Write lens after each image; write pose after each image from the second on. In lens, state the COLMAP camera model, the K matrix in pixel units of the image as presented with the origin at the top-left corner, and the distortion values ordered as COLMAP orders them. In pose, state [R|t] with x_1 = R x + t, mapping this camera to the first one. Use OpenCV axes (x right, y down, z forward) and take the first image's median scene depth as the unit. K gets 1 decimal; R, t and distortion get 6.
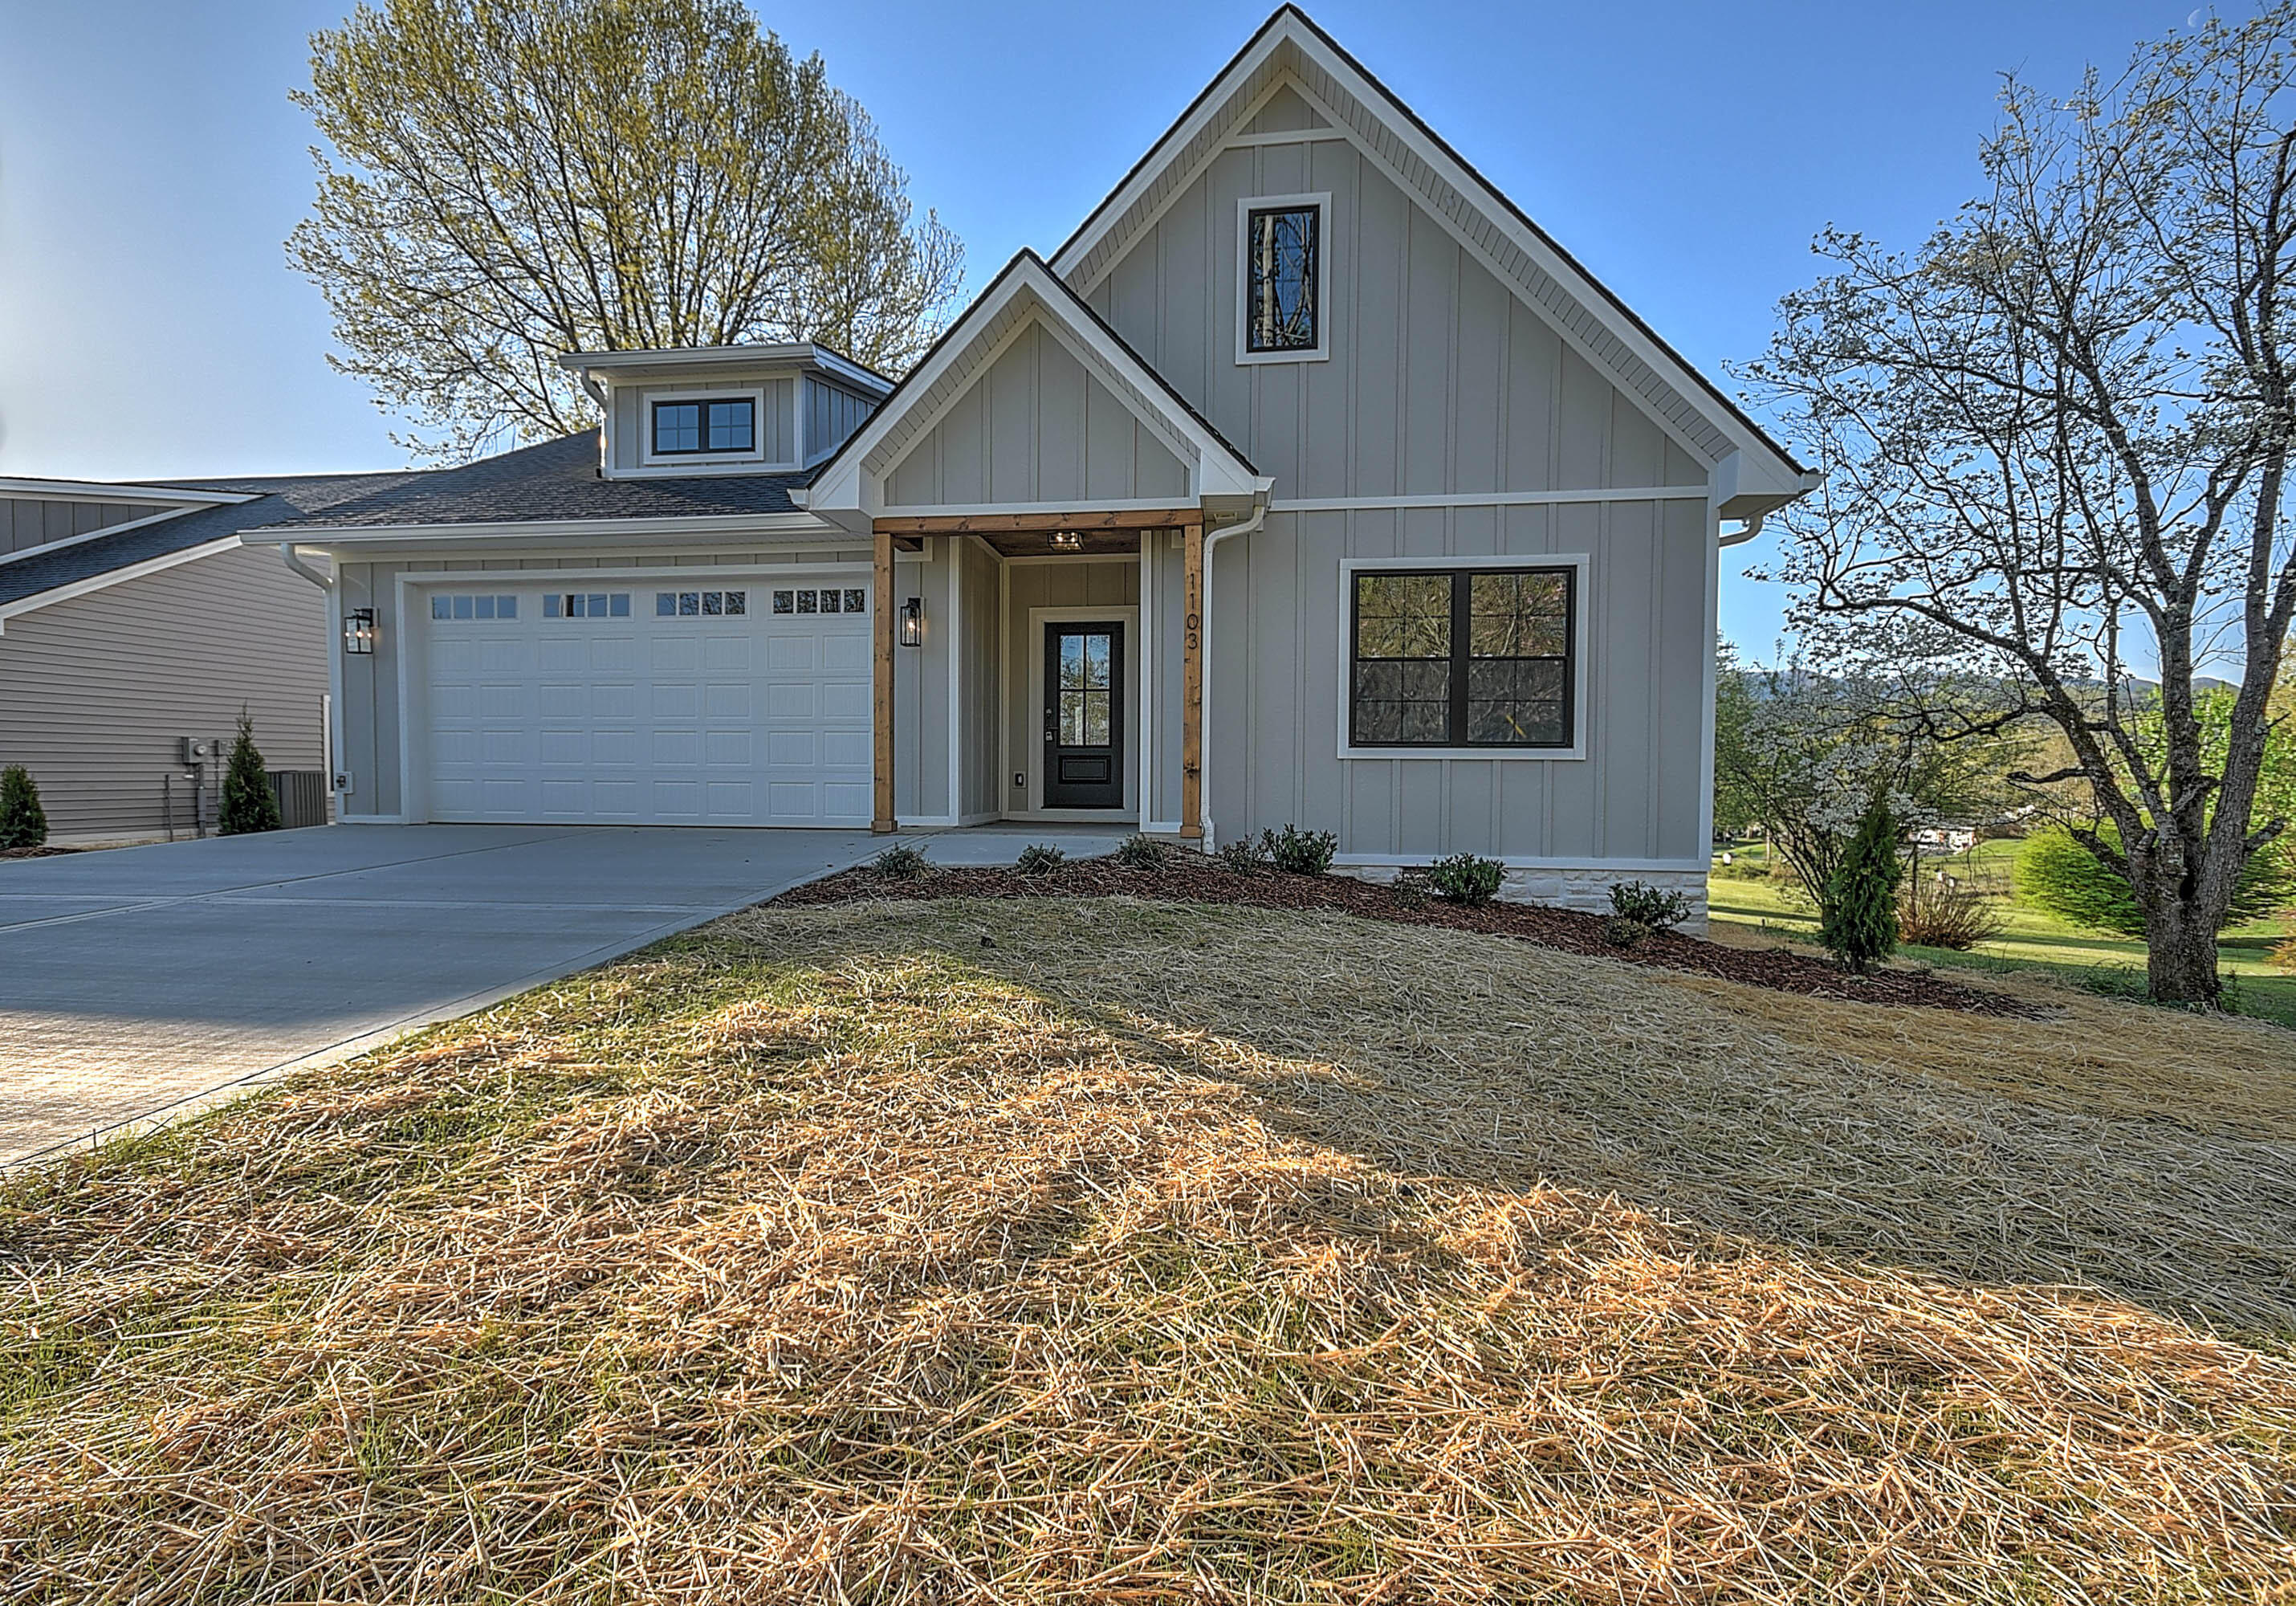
lens RADIAL K [[1043.5, 0, 1092.9], [0, 1043.5, 802.4], [0, 0, 1]] dist [0.002317, -0.001058]
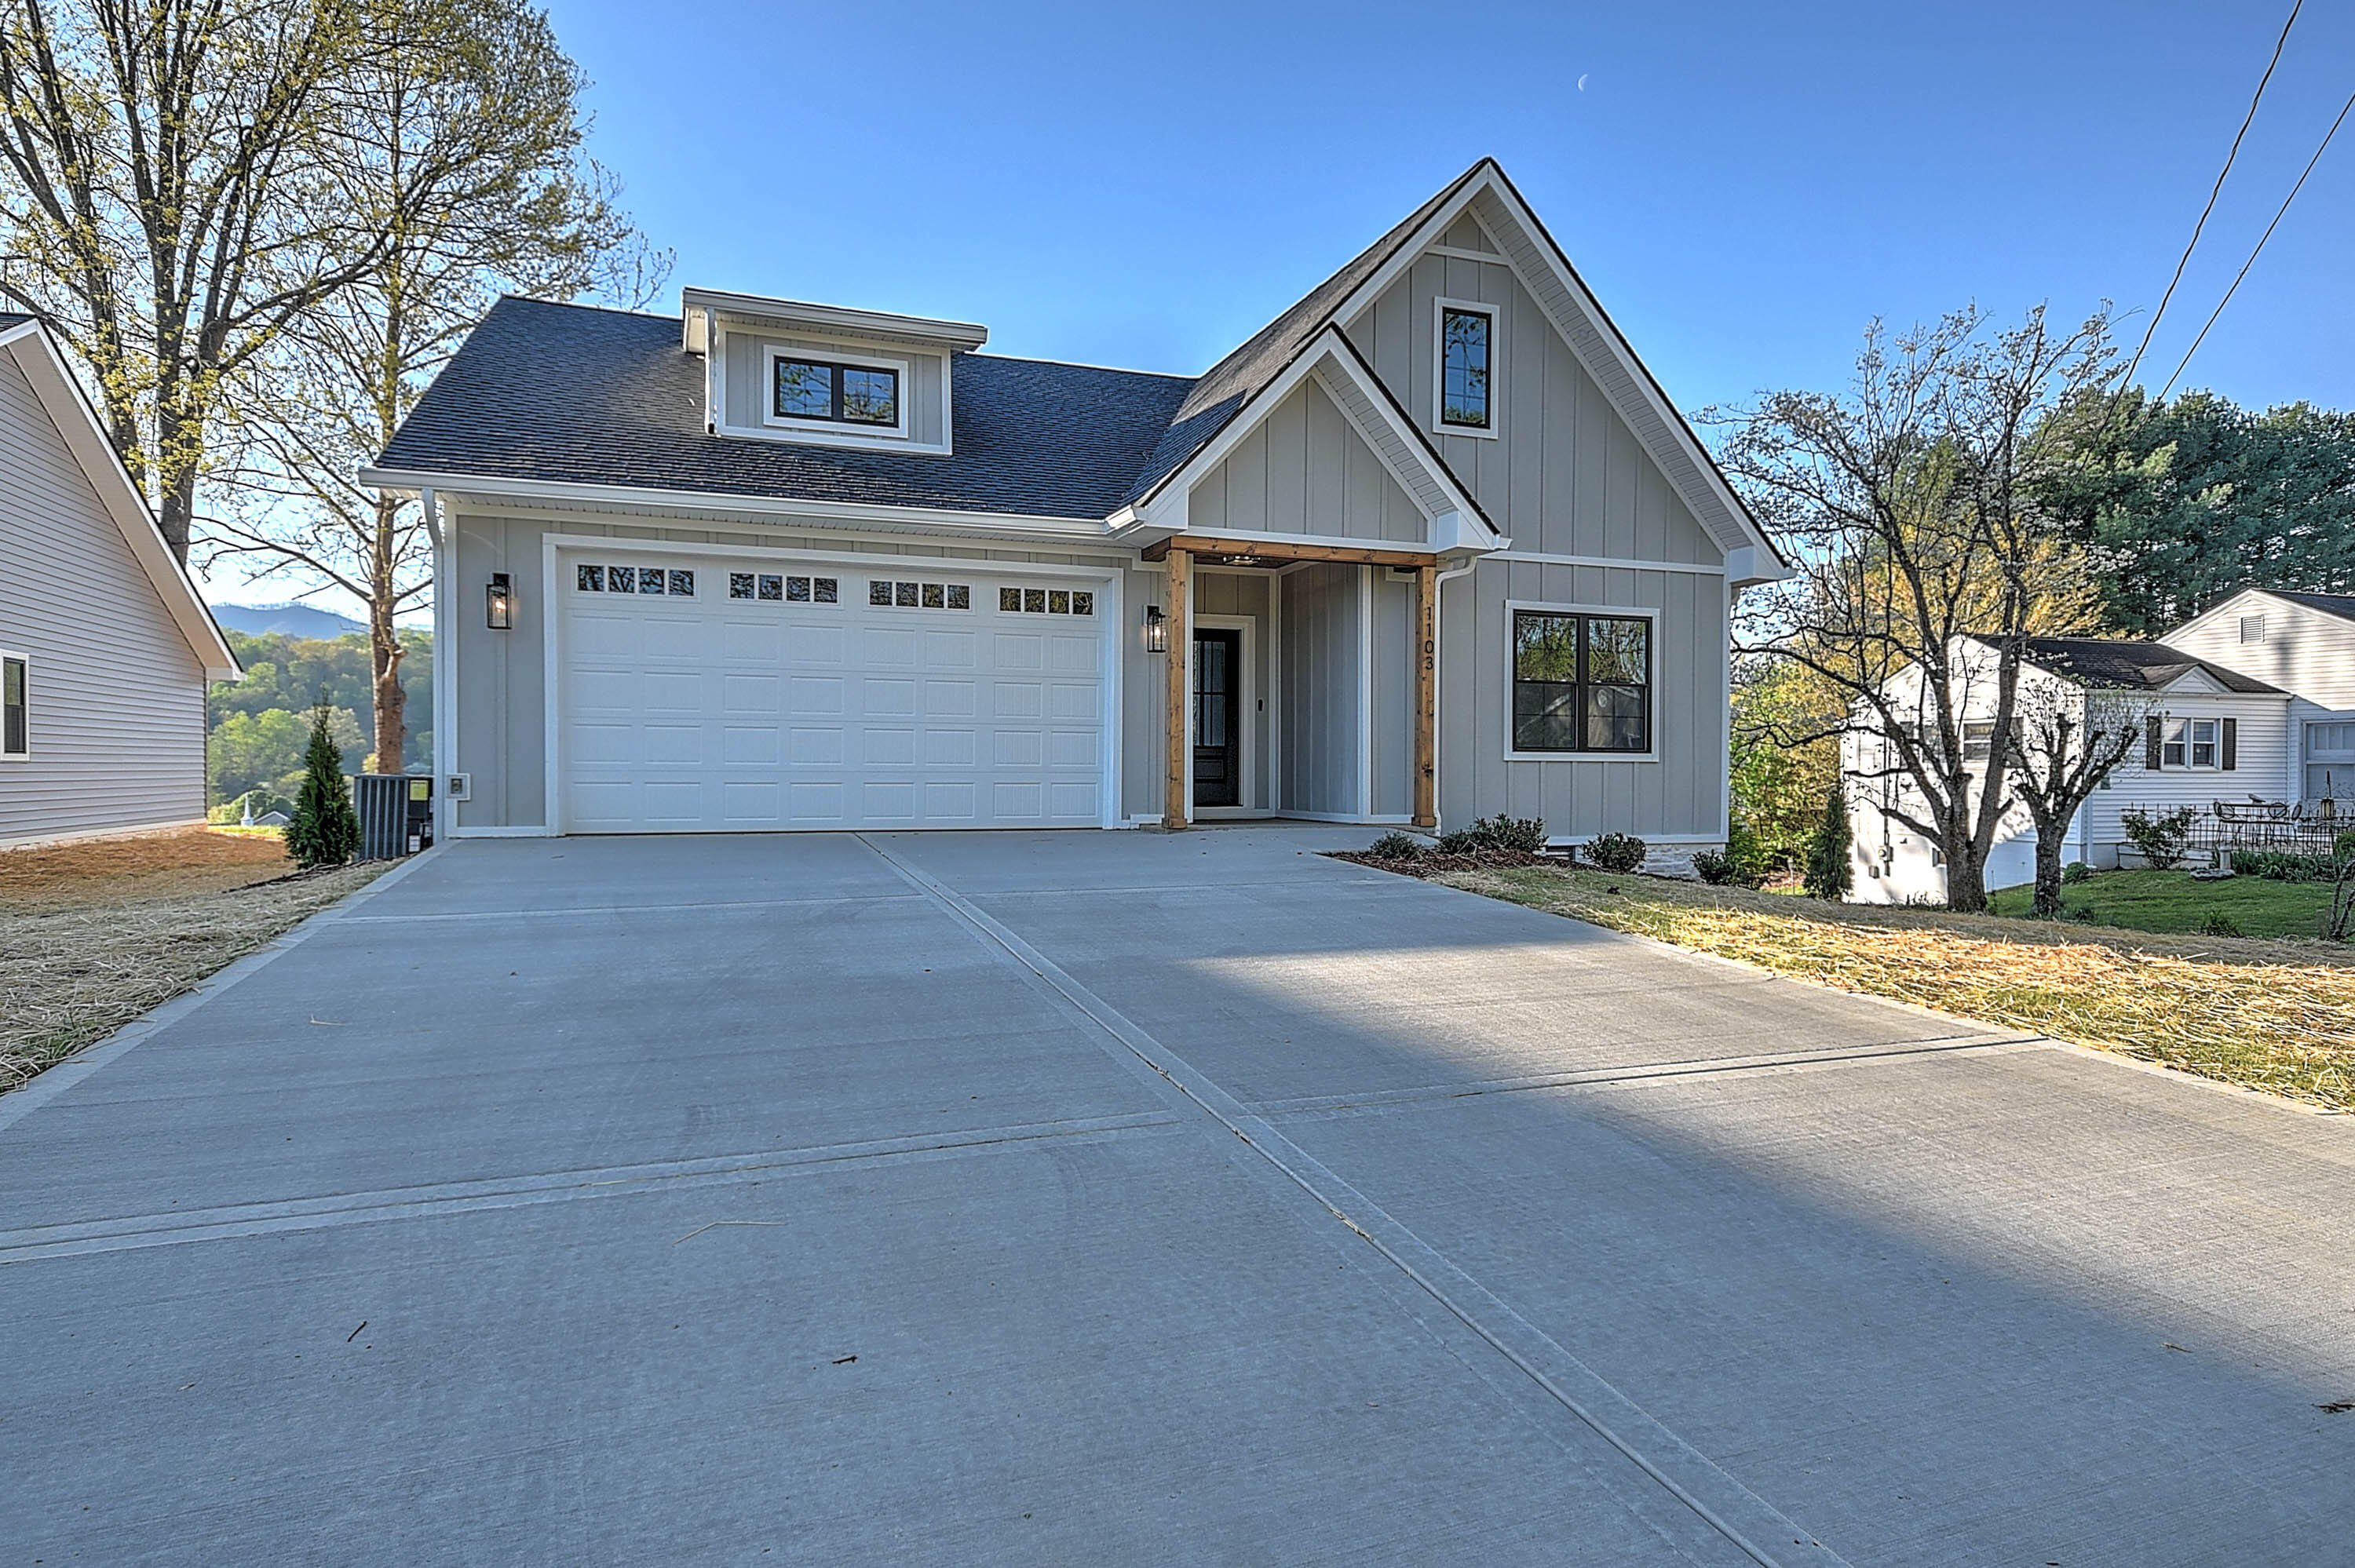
lens RADIAL K [[1302.8, 0, 1177.5], [0, 1302.8, 784.0], [0, 0, 1]] dist [-0.004080, 0.030204]
pose [[0.877805, -0.006856, 0.478969, -0.852323], [0.015437, 0.999783, -0.013981, 0.001377], [-0.478770, 0.019666, 0.877720, -0.168596]]
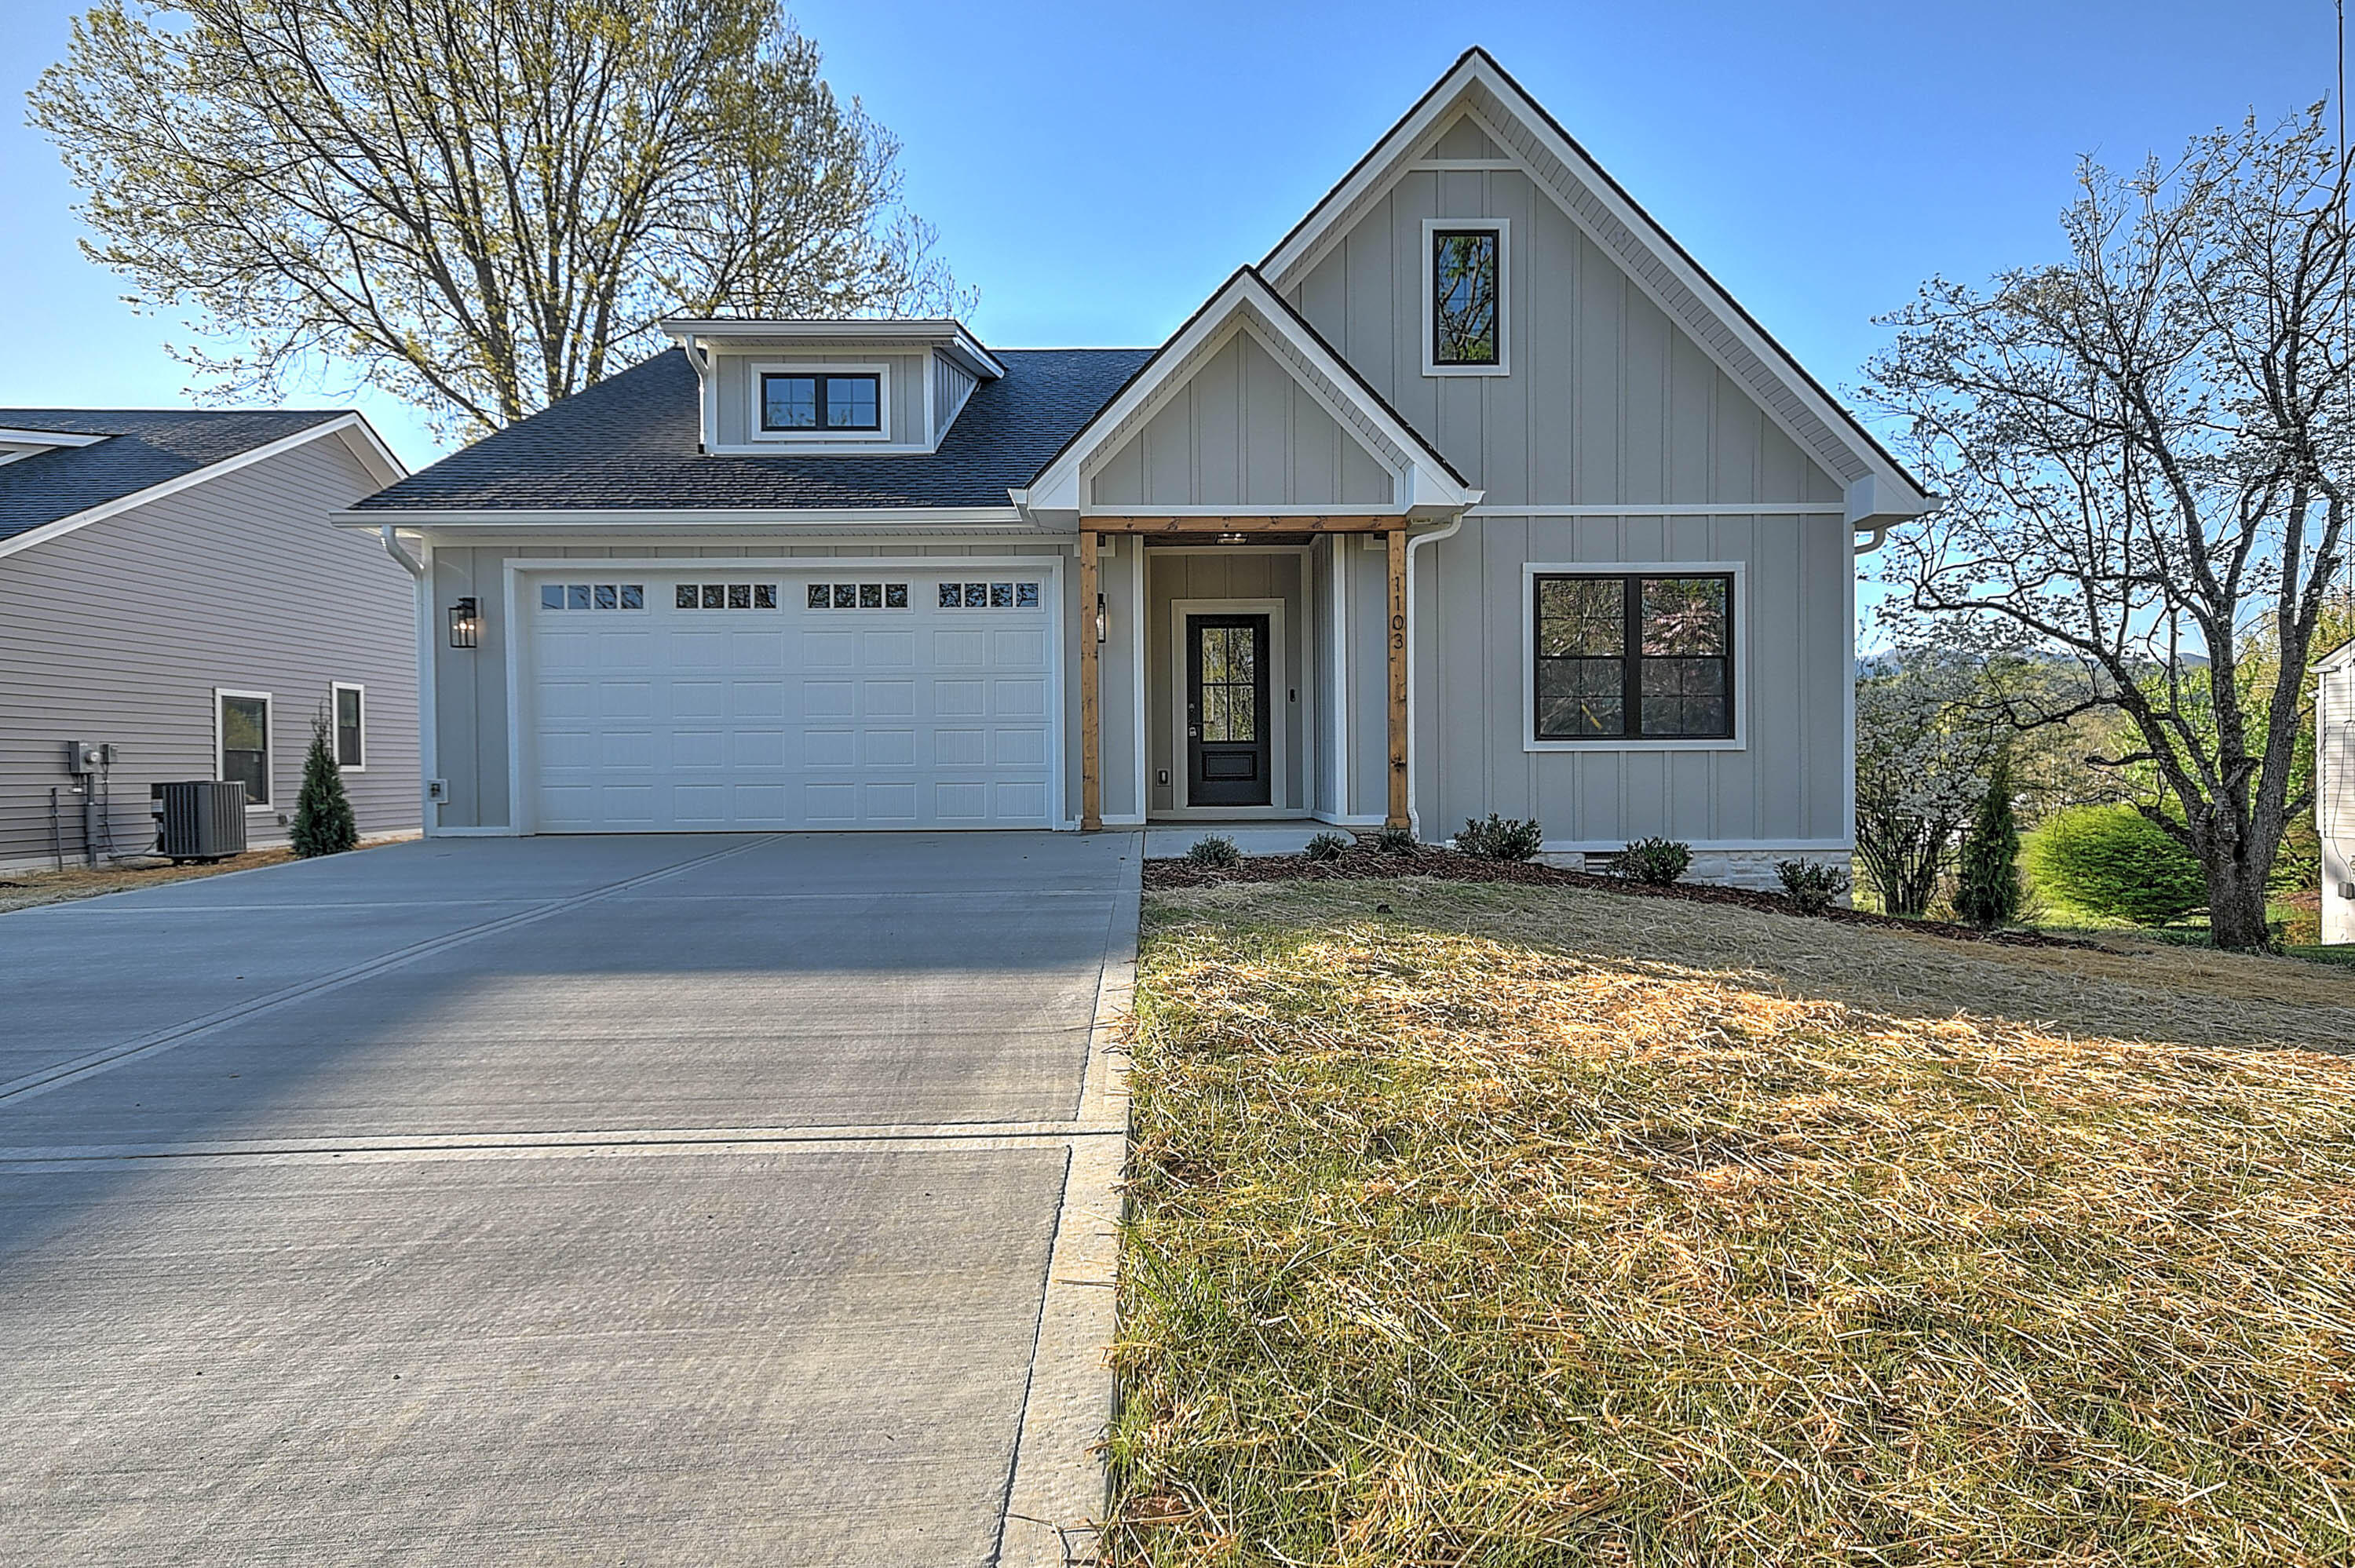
lens RADIAL K [[1302.8, 0, 1177.5], [0, 1302.8, 784.0], [0, 0, 1]] dist [-0.004080, 0.030204]
pose [[0.986939, -0.015577, 0.160339, -0.325114], [0.018622, 0.999673, -0.017510, 0.007393], [-0.160014, 0.020267, 0.986907, -0.242711]]
